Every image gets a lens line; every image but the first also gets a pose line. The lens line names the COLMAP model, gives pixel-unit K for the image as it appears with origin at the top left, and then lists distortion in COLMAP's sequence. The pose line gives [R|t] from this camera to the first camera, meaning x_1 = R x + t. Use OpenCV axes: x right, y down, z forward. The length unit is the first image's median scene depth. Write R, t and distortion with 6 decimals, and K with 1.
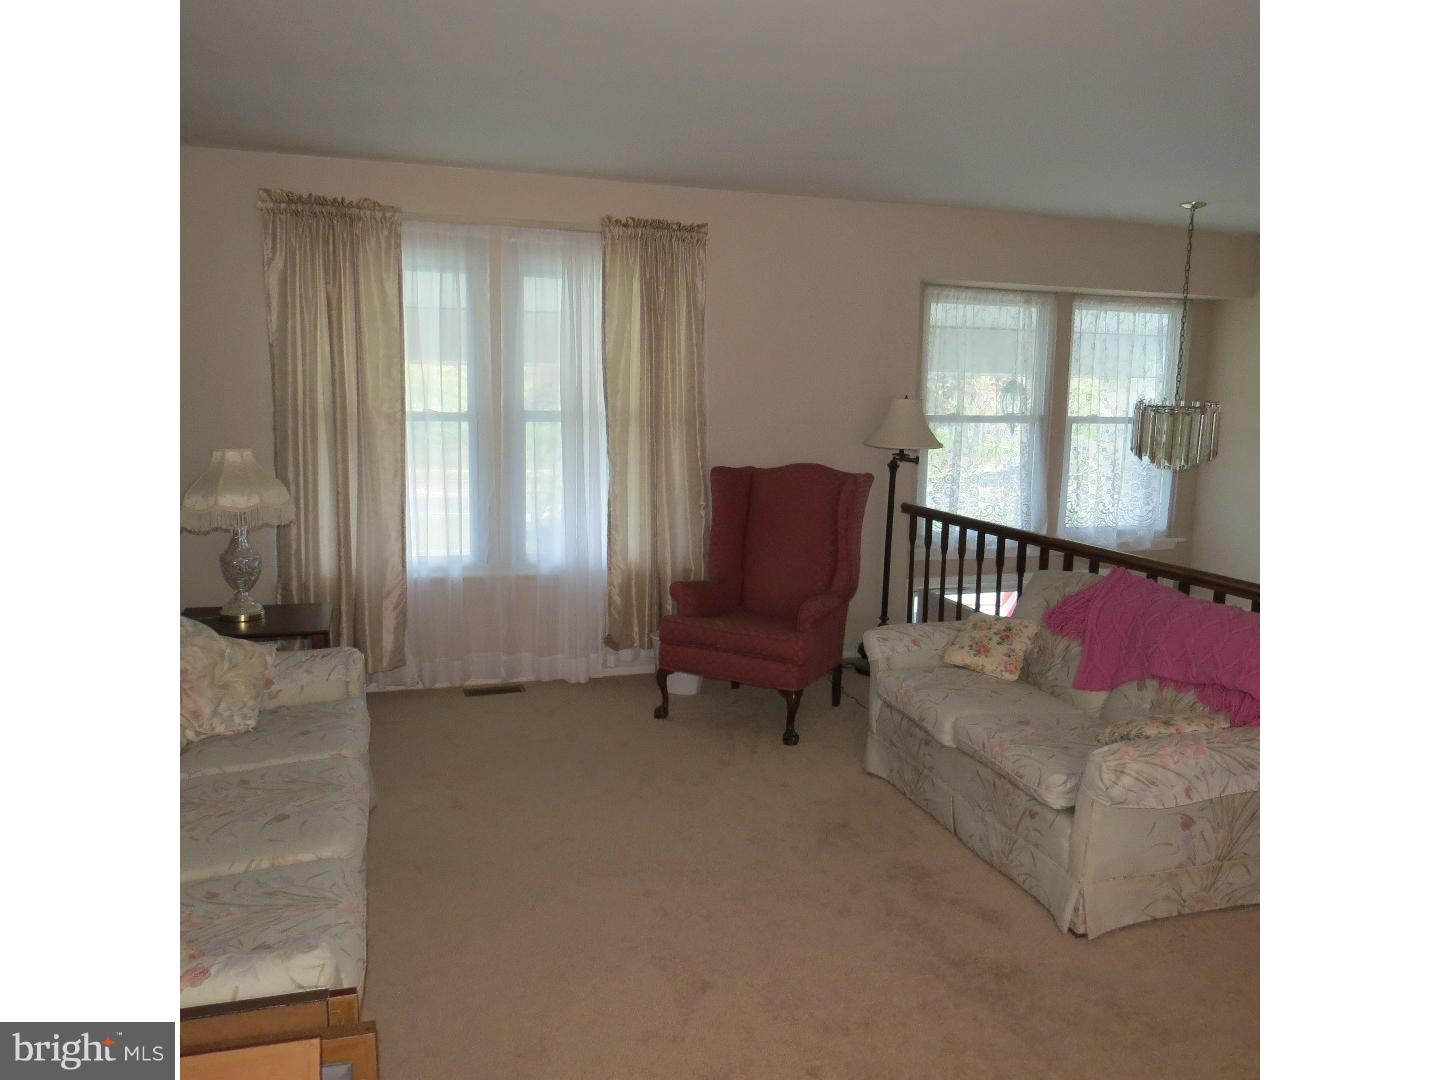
lens RADIAL K [[1040.5, 0, 720.0], [0, 1040.5, 540.0], [0, 0, 1]] dist [-0.011927, -0.005265]
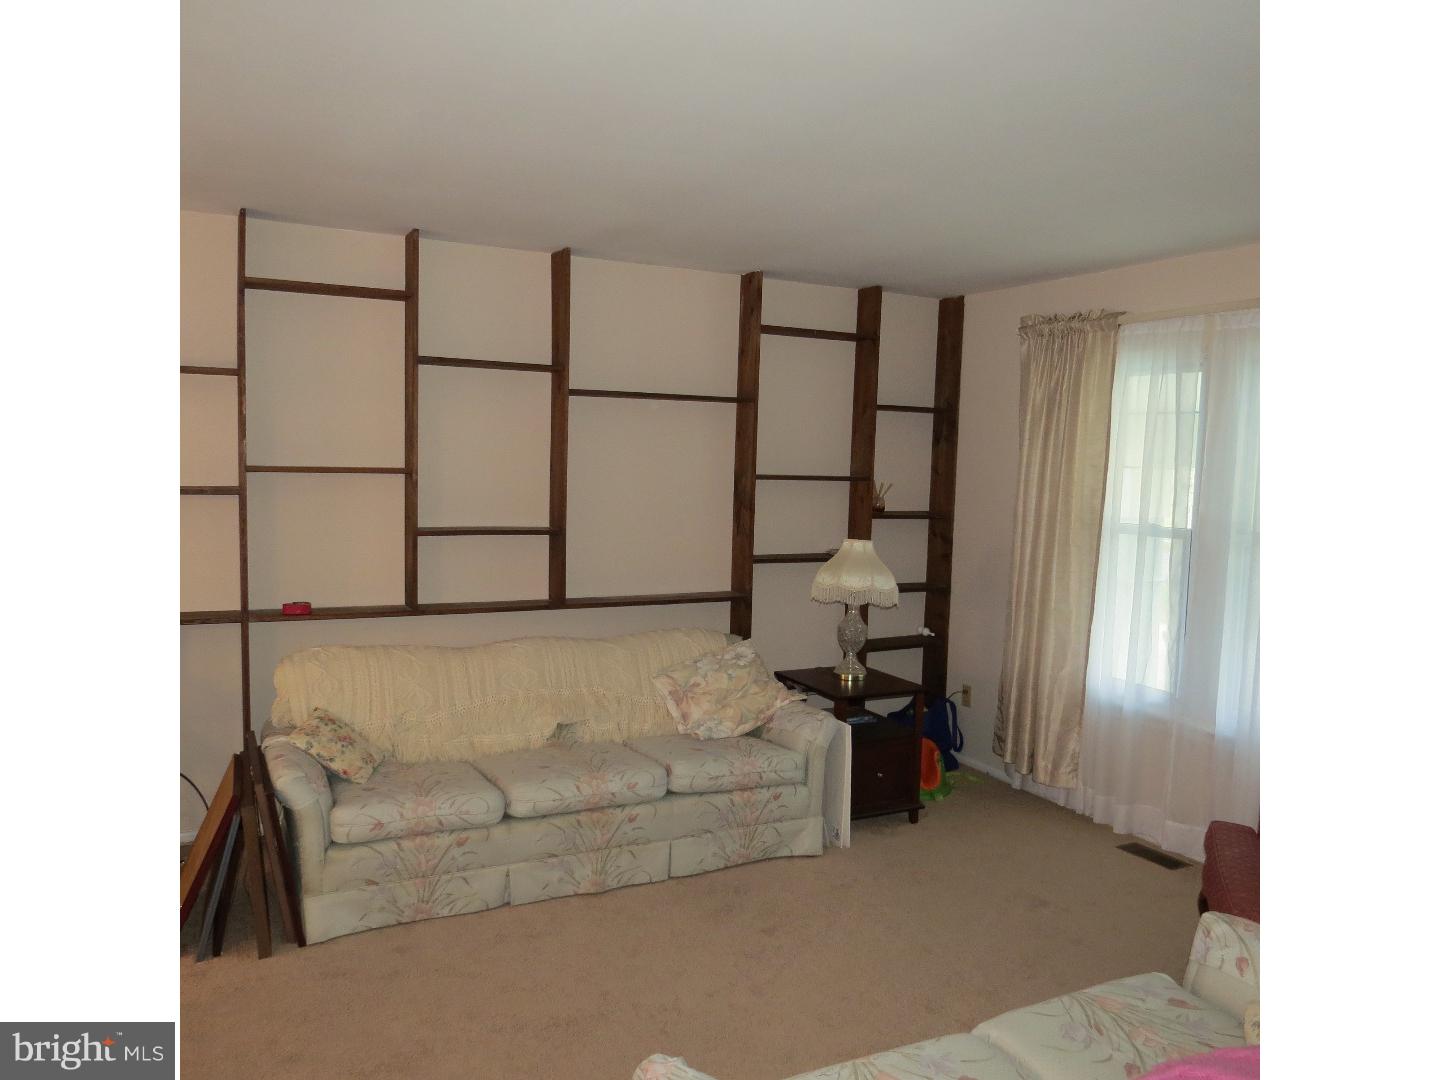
lens RADIAL K [[1040.5, 0, 720.0], [0, 1040.5, 540.0], [0, 0, 1]] dist [-0.011927, -0.005265]
pose [[0.160579, 0.062231, -0.985059, 0.577243], [-0.173052, 0.984327, 0.033974, -0.080352], [0.971734, 0.165011, 0.168831, 0.502124]]
